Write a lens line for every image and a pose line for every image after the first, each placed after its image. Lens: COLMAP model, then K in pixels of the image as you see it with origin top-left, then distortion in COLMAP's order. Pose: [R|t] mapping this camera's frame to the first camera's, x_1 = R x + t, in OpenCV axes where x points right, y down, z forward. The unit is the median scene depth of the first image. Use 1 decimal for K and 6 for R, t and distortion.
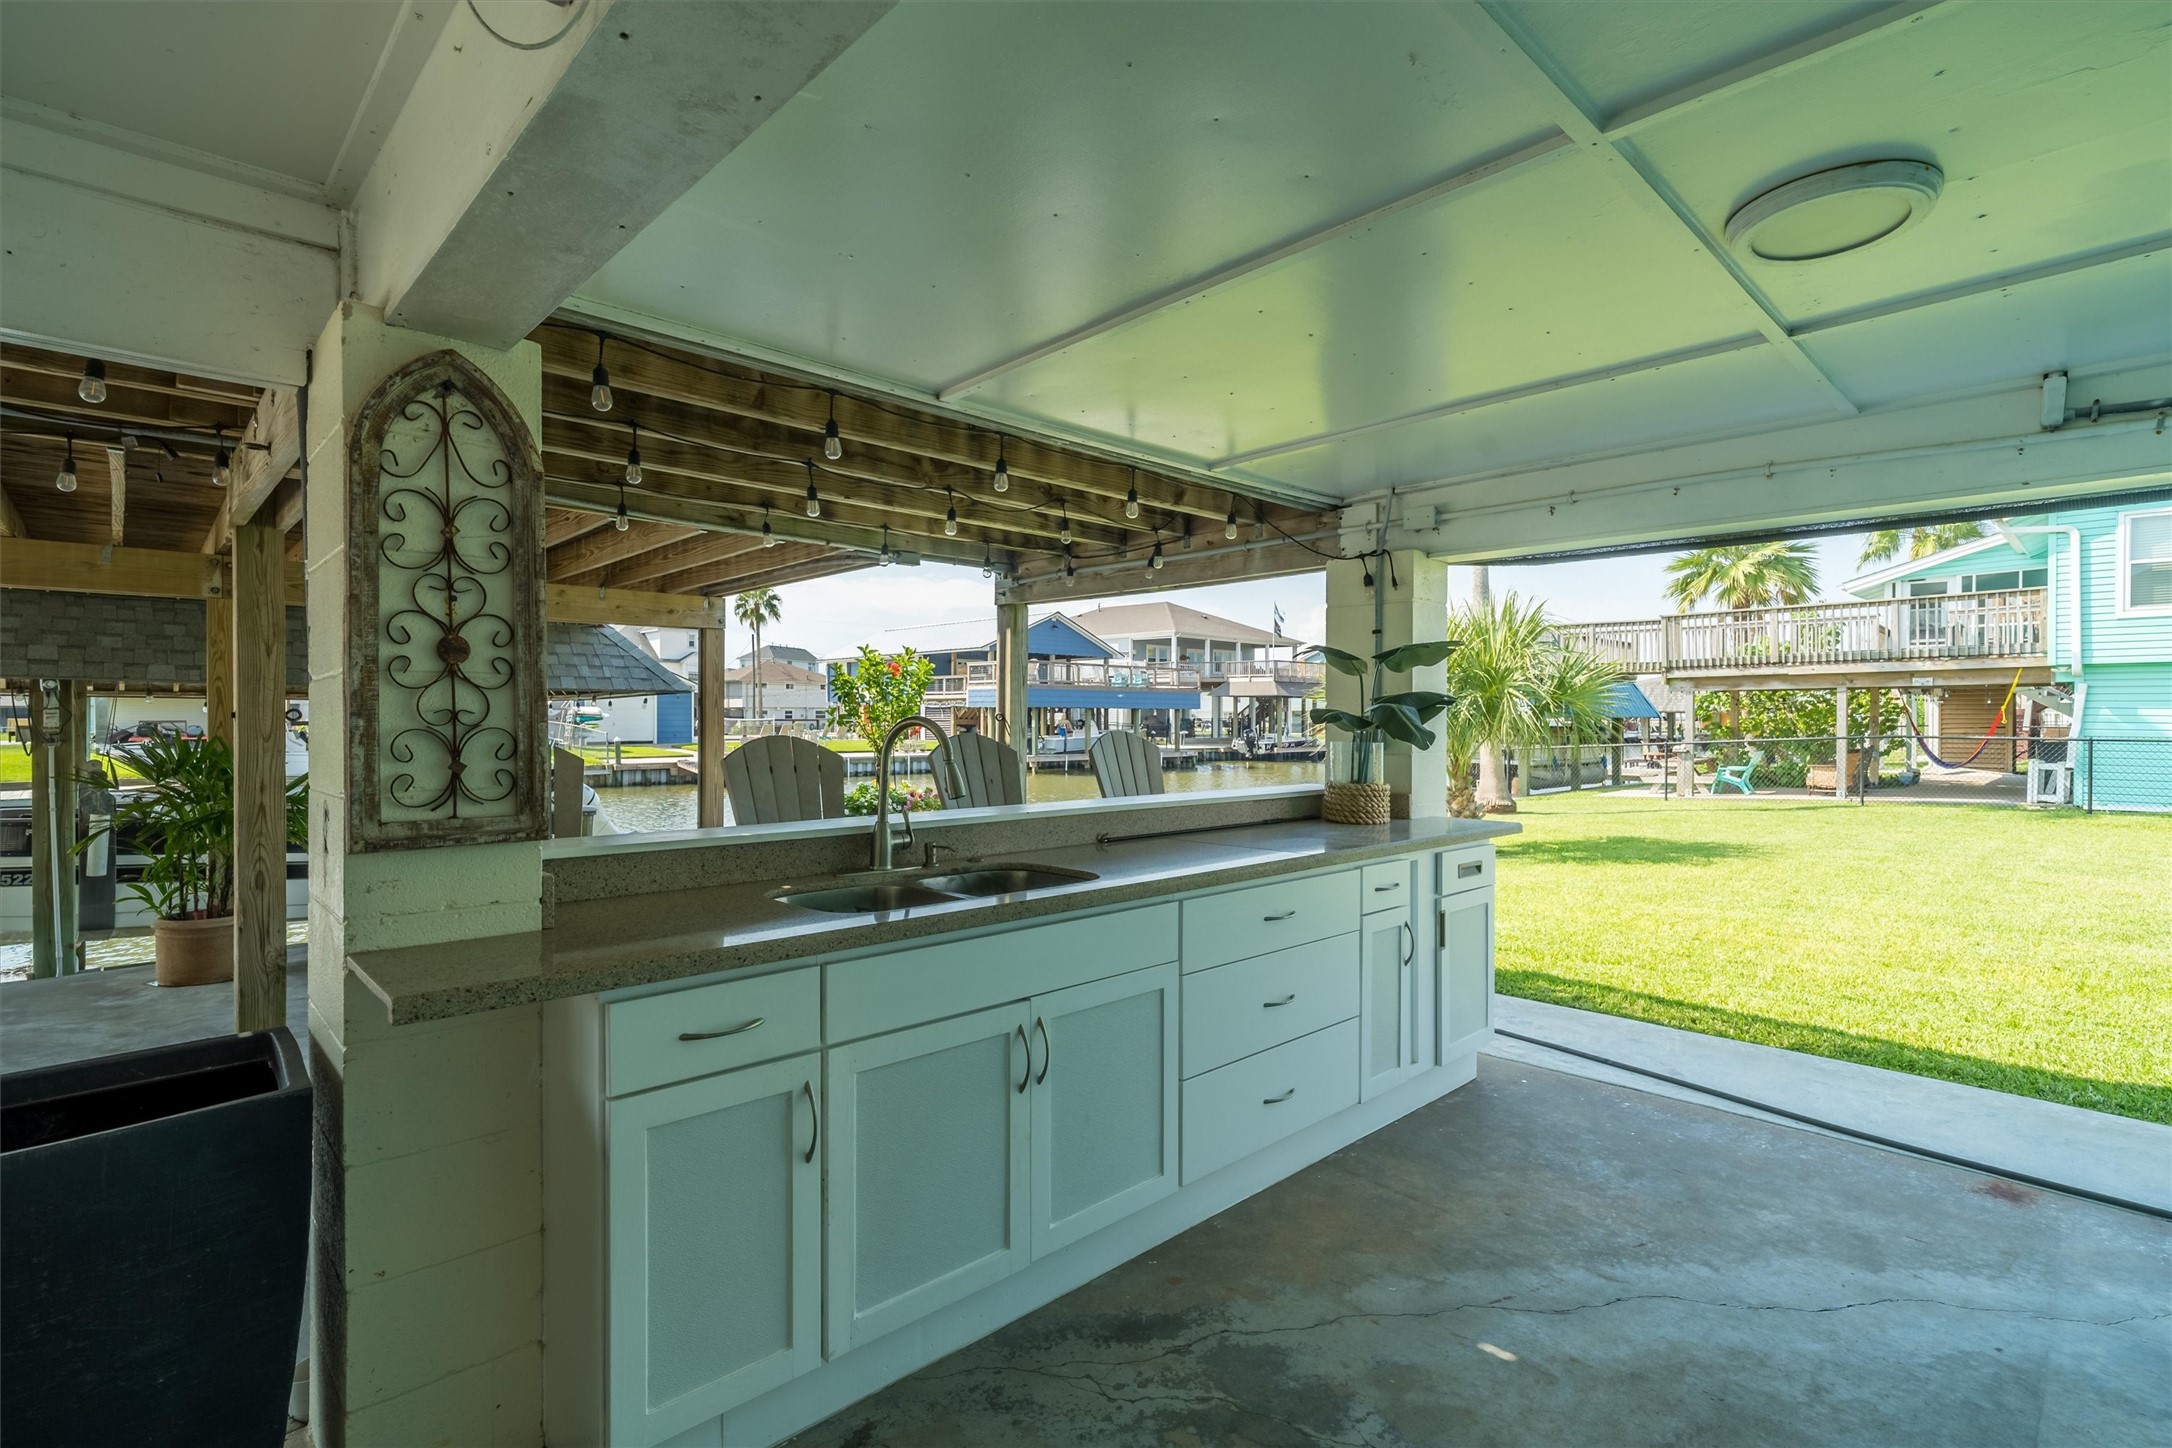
lens RADIAL K [[1054.3, 0, 1083.5], [0, 1054.3, 722.8], [0, 0, 1]] dist [-0.009607, 0.007829]
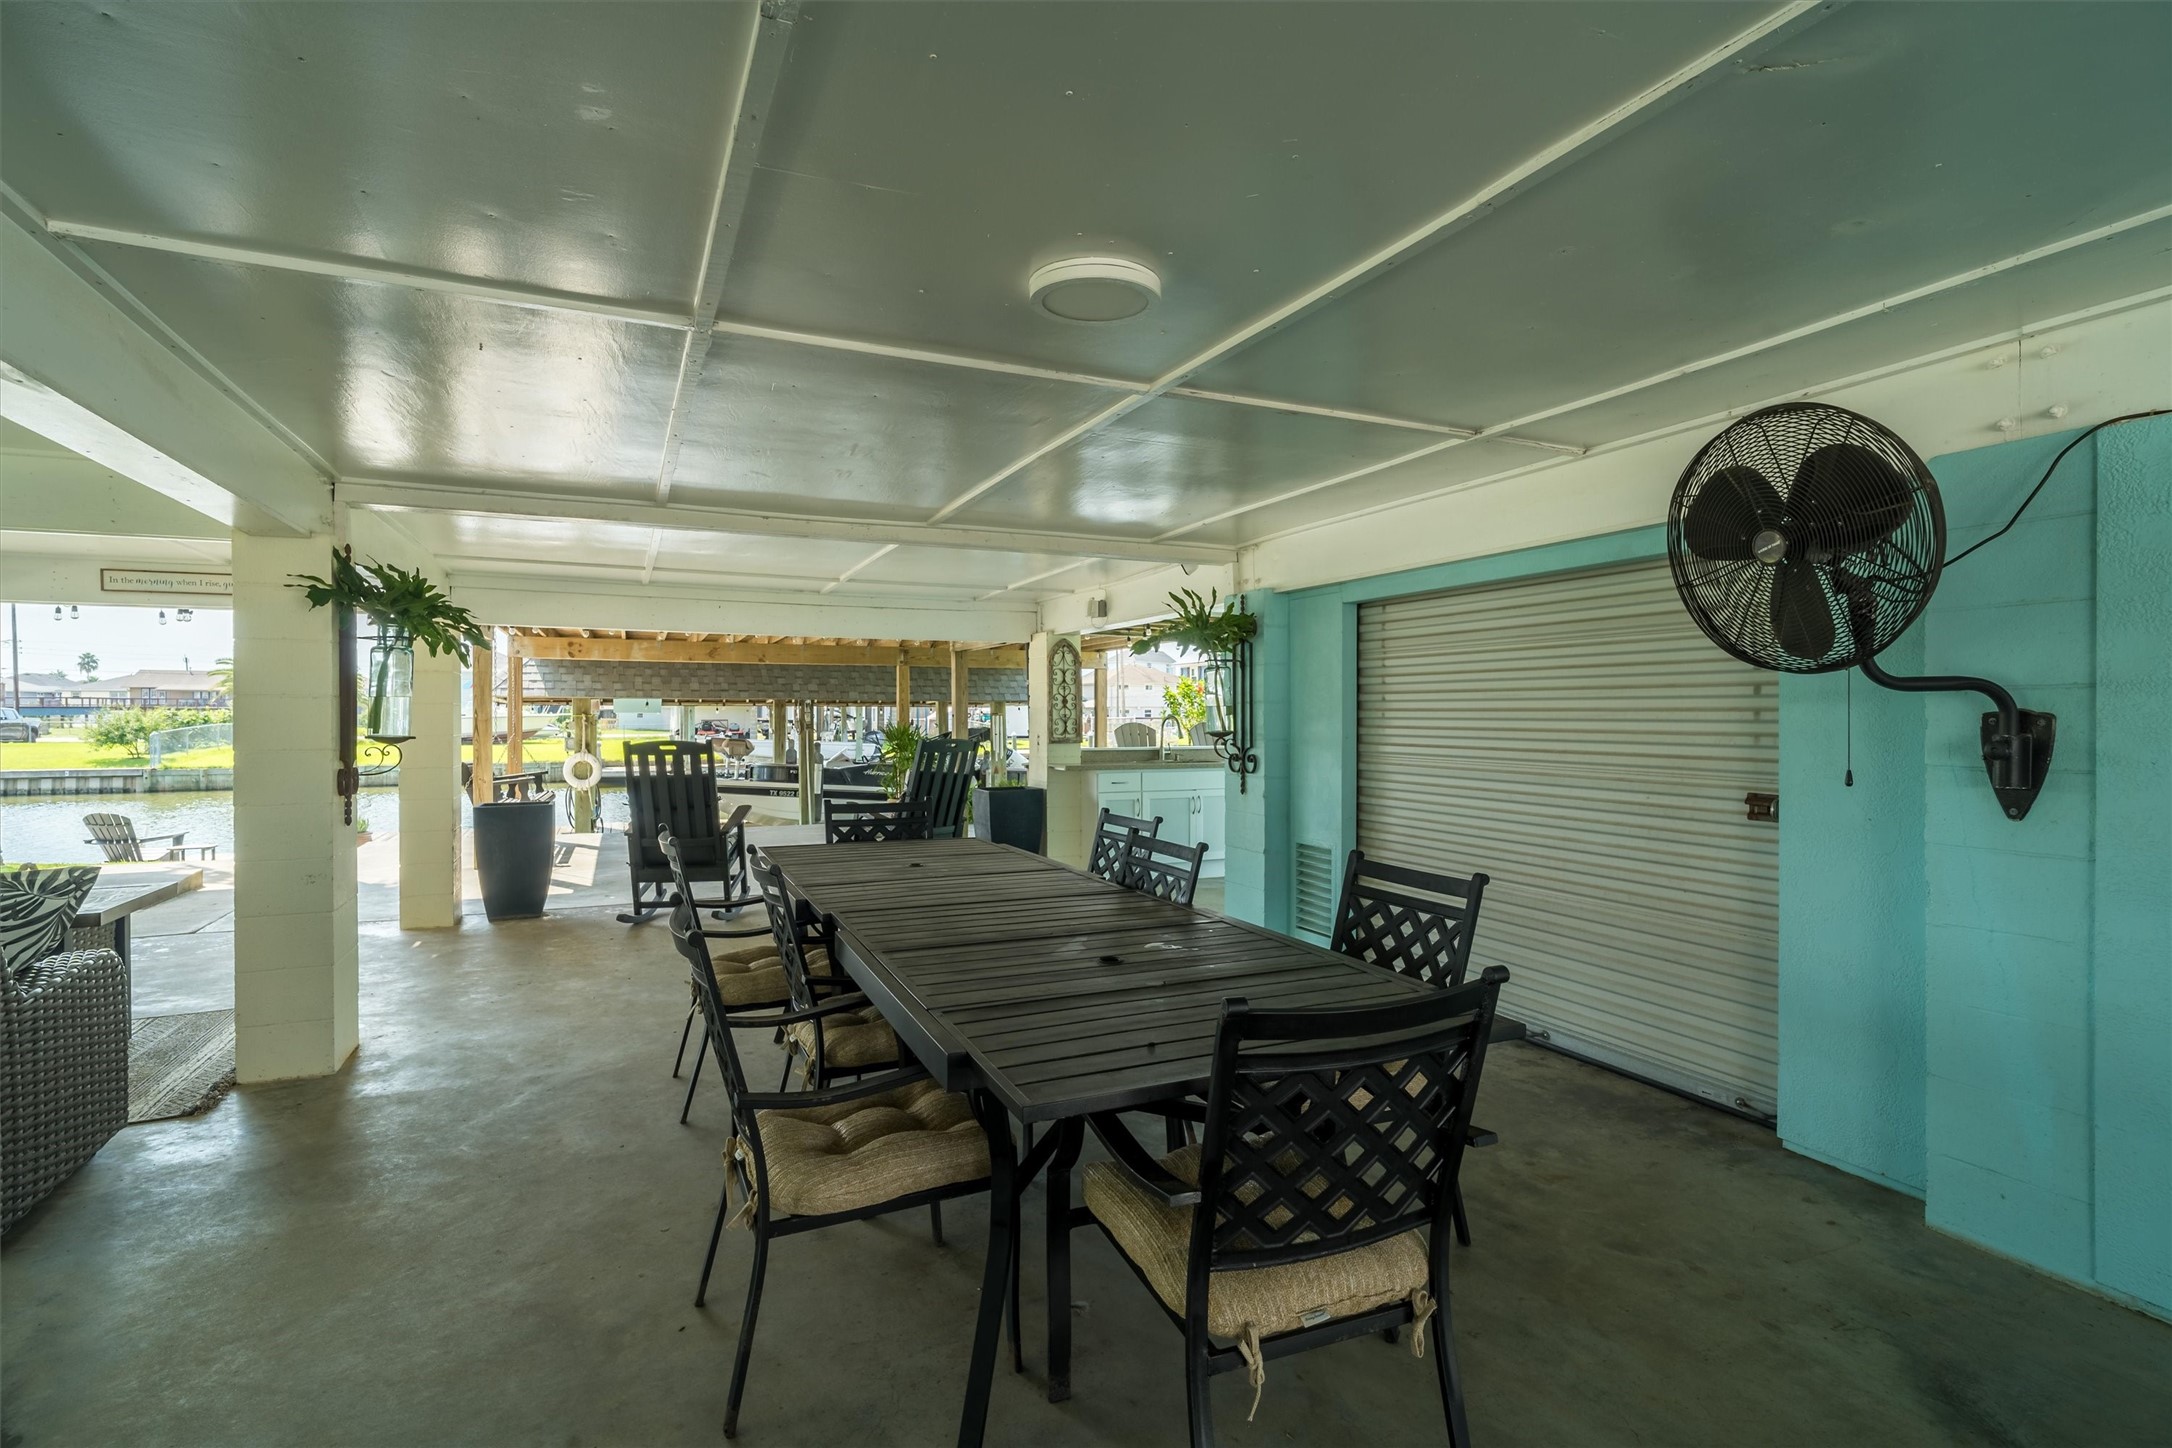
lens RADIAL K [[1054.3, 0, 1088.2], [0, 1054.3, 718.2], [0, 0, 1]] dist [-0.009607, 0.007829]
pose [[0.943783, -0.003299, -0.330550, 1.039471], [0.002829, 0.999994, -0.001904, 0.013671], [0.330554, 0.000862, 0.943787, -3.362364]]
